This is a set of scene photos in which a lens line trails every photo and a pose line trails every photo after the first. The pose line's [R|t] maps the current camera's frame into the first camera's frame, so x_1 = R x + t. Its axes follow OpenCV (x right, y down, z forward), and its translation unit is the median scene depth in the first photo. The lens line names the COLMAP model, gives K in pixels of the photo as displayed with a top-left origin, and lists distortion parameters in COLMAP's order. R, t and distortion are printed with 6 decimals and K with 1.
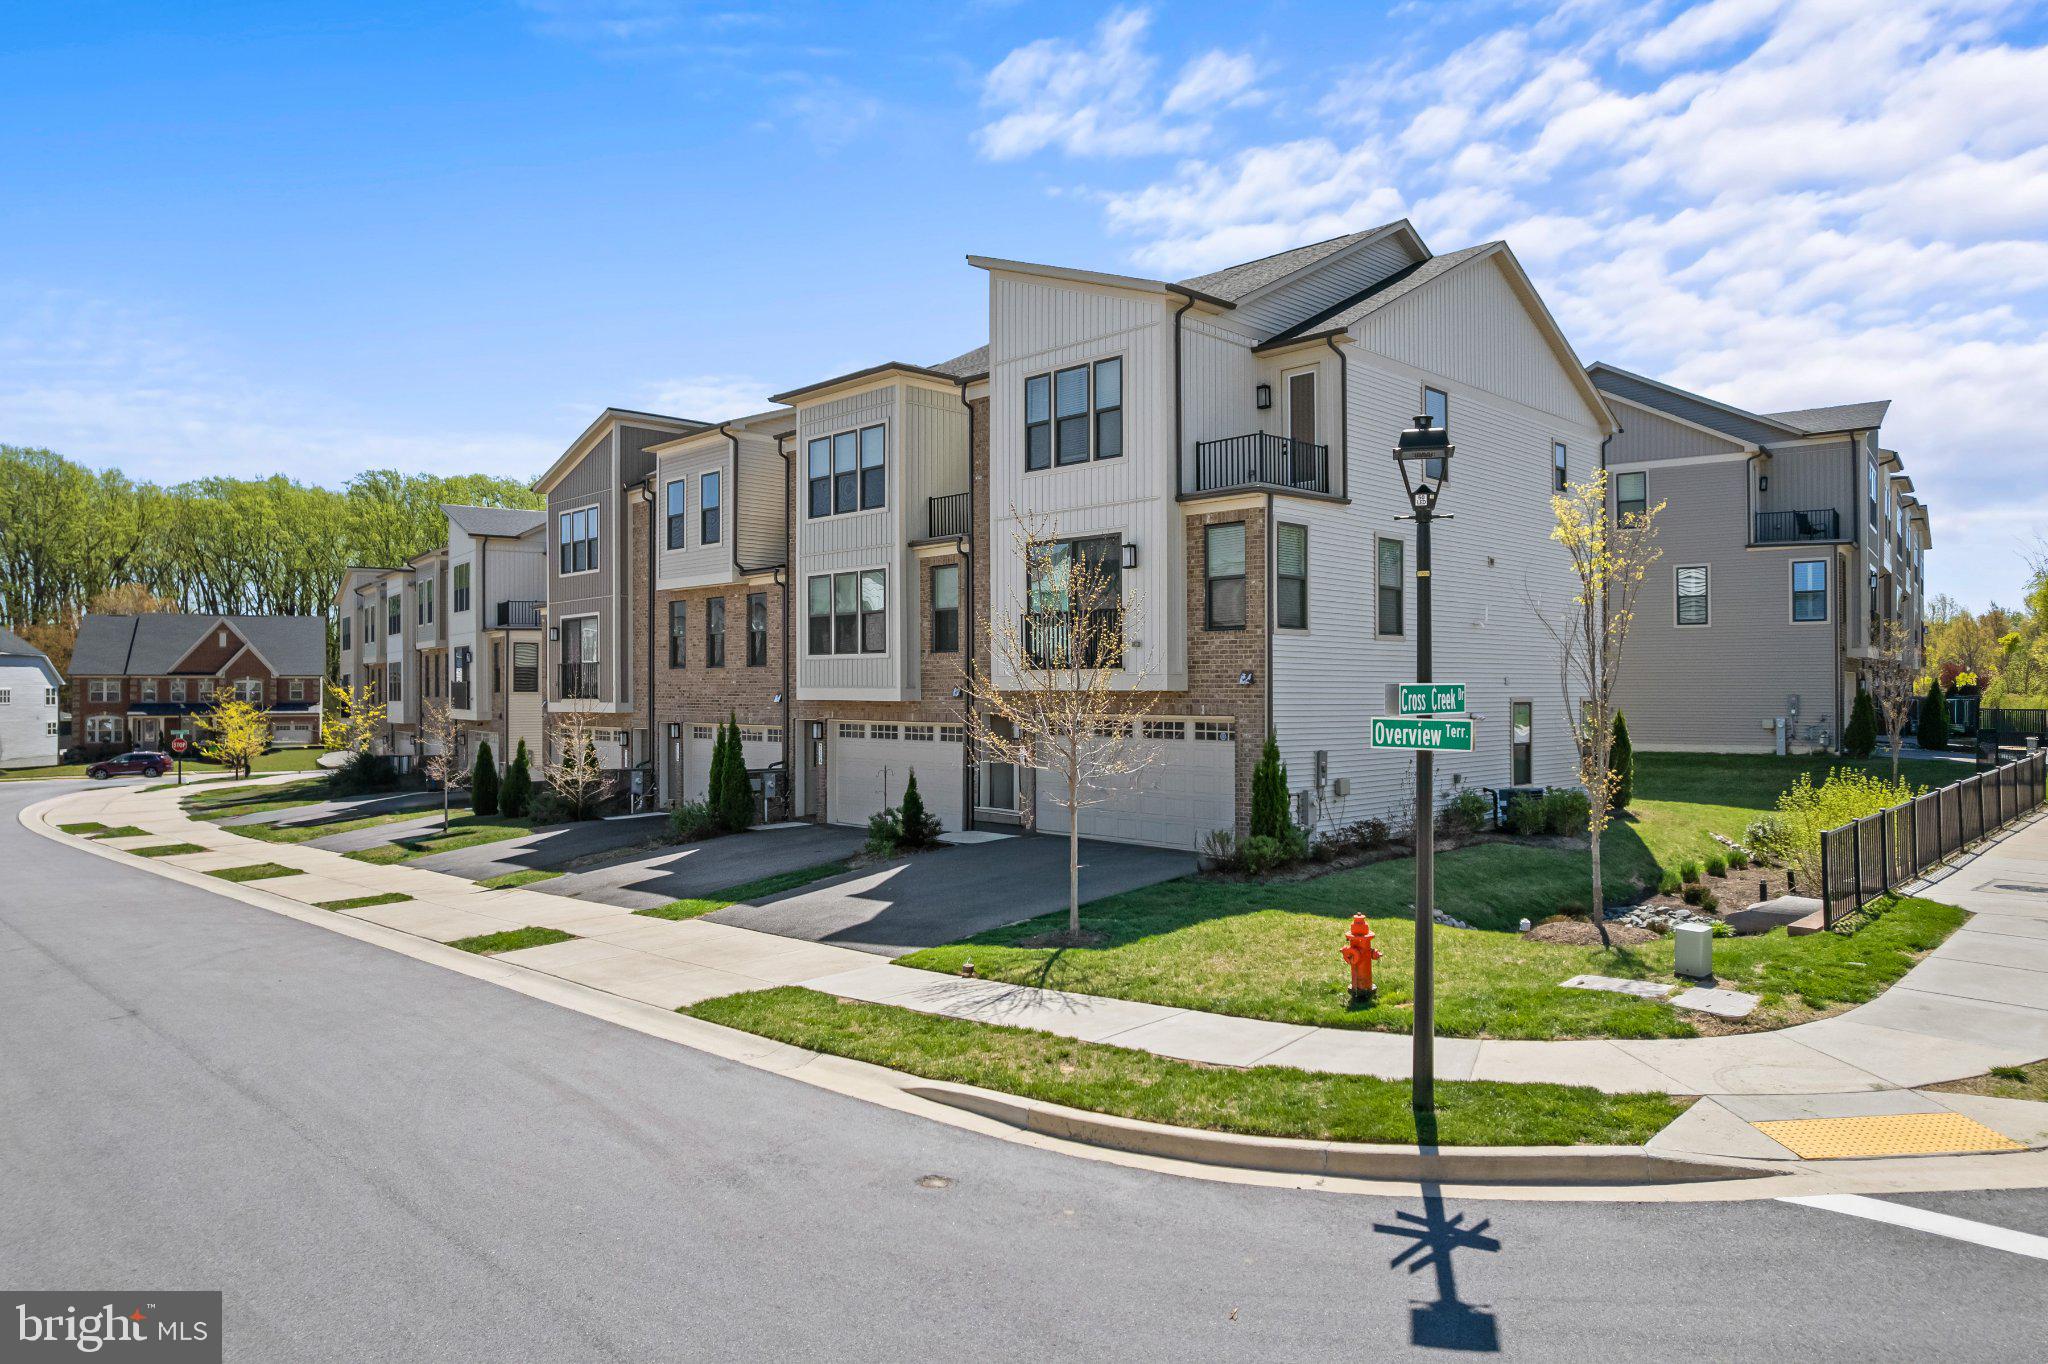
lens RADIAL K [[1316.7, 0, 1081.9], [0, 1316.7, 698.9], [0, 0, 1]] dist [-0.065673, 0.051006]
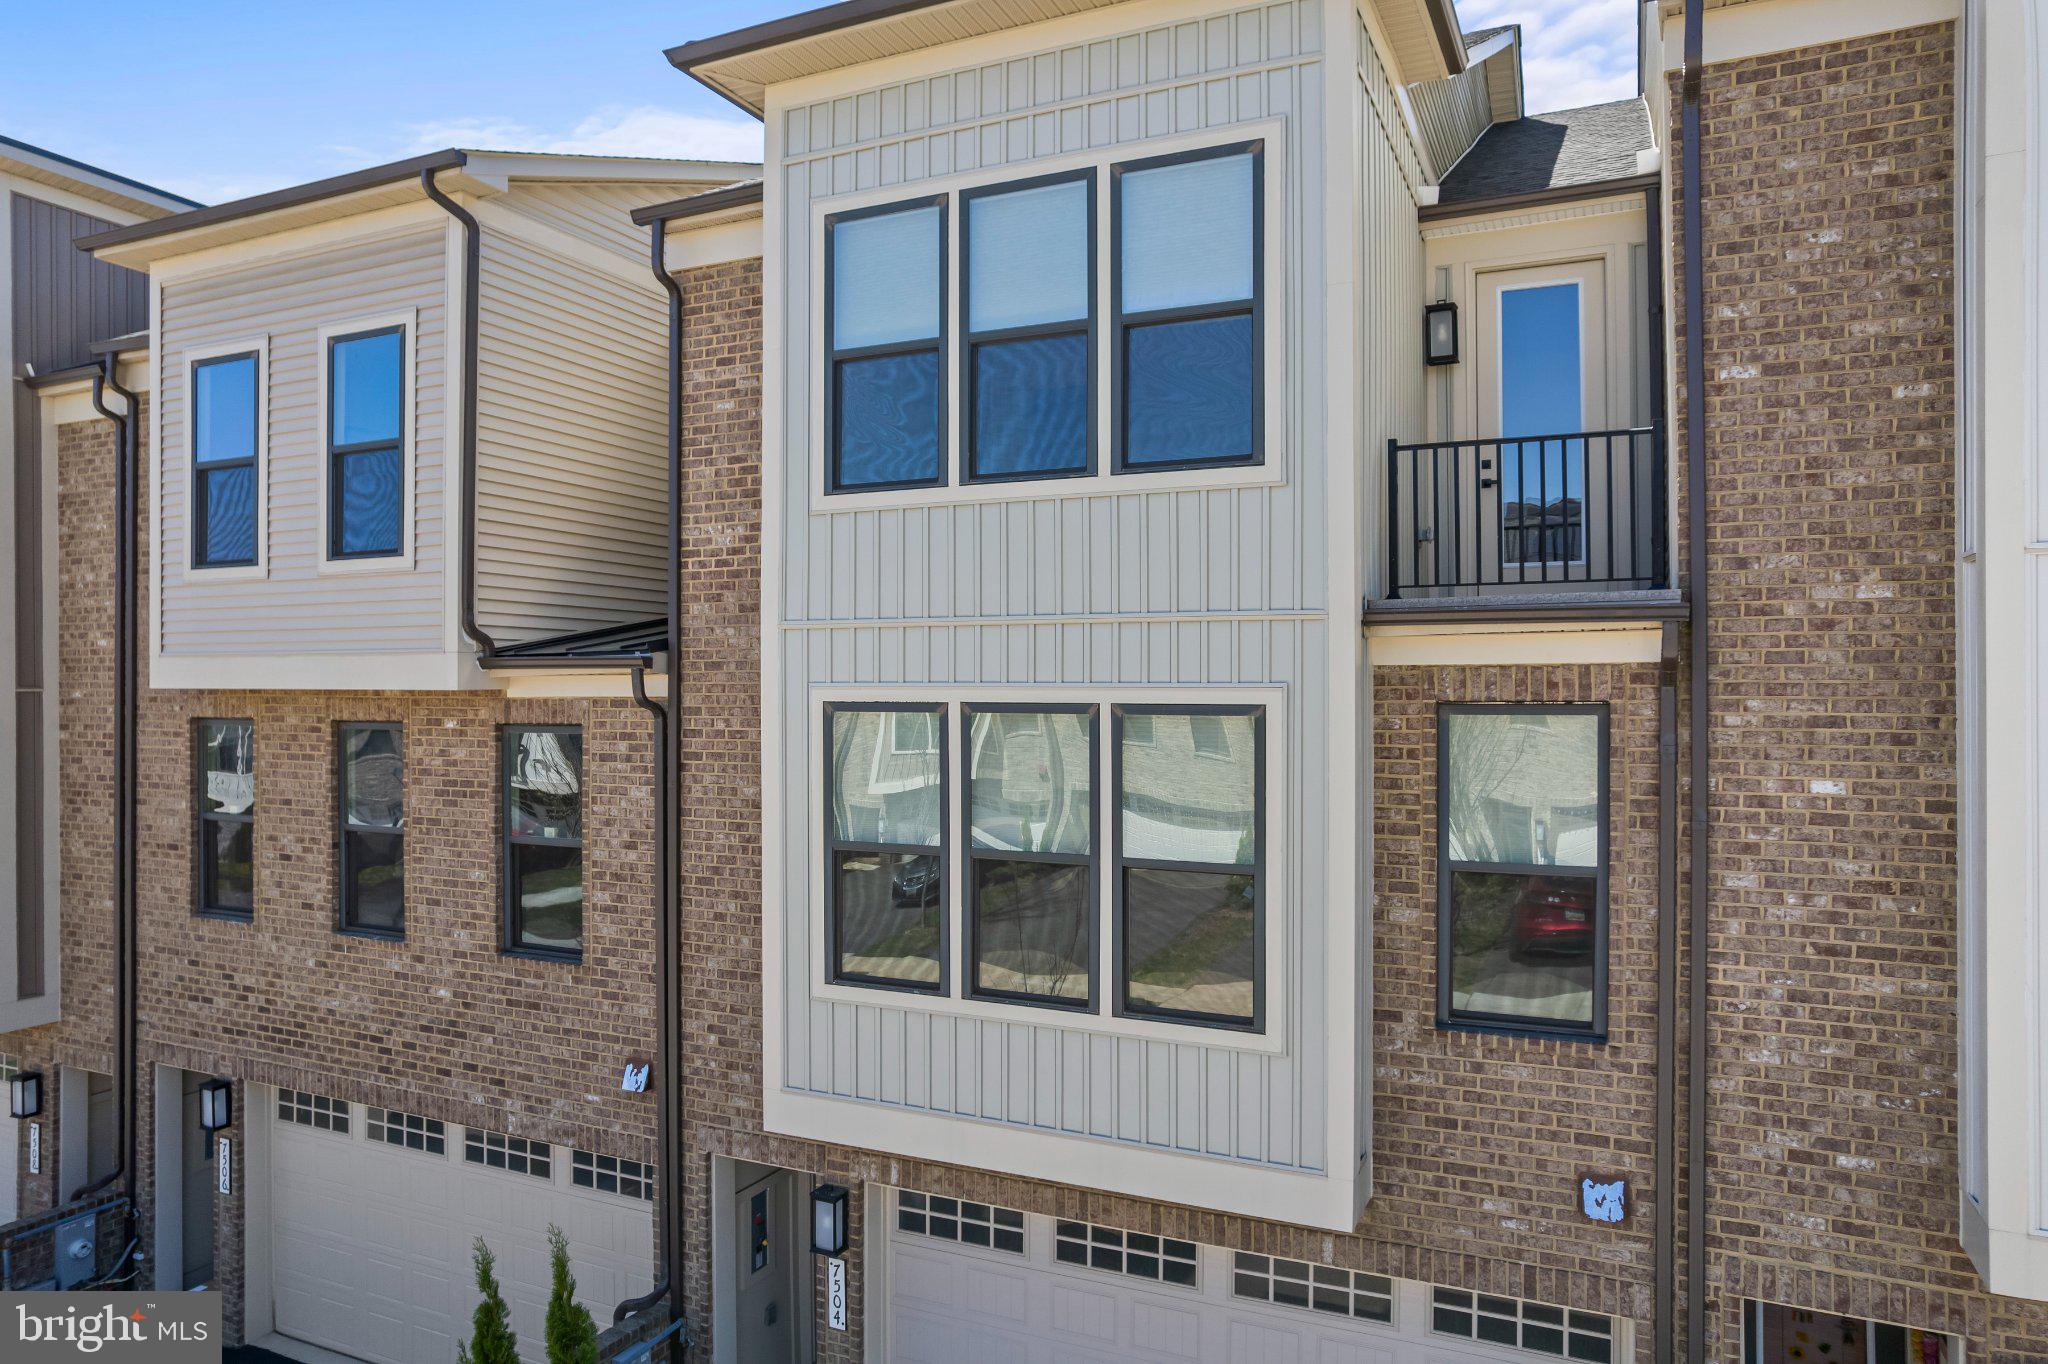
lens RADIAL K [[1316.7, 0, 1037.8], [0, 1316.7, 680.6], [0, 0, 1]] dist [-0.065673, 0.051006]
pose [[0.944363, 0.000562, 0.328905, -0.259248], [0.001525, 0.999980, -0.006086, -0.096662], [-0.328902, 0.006249, 0.944343, 0.726739]]
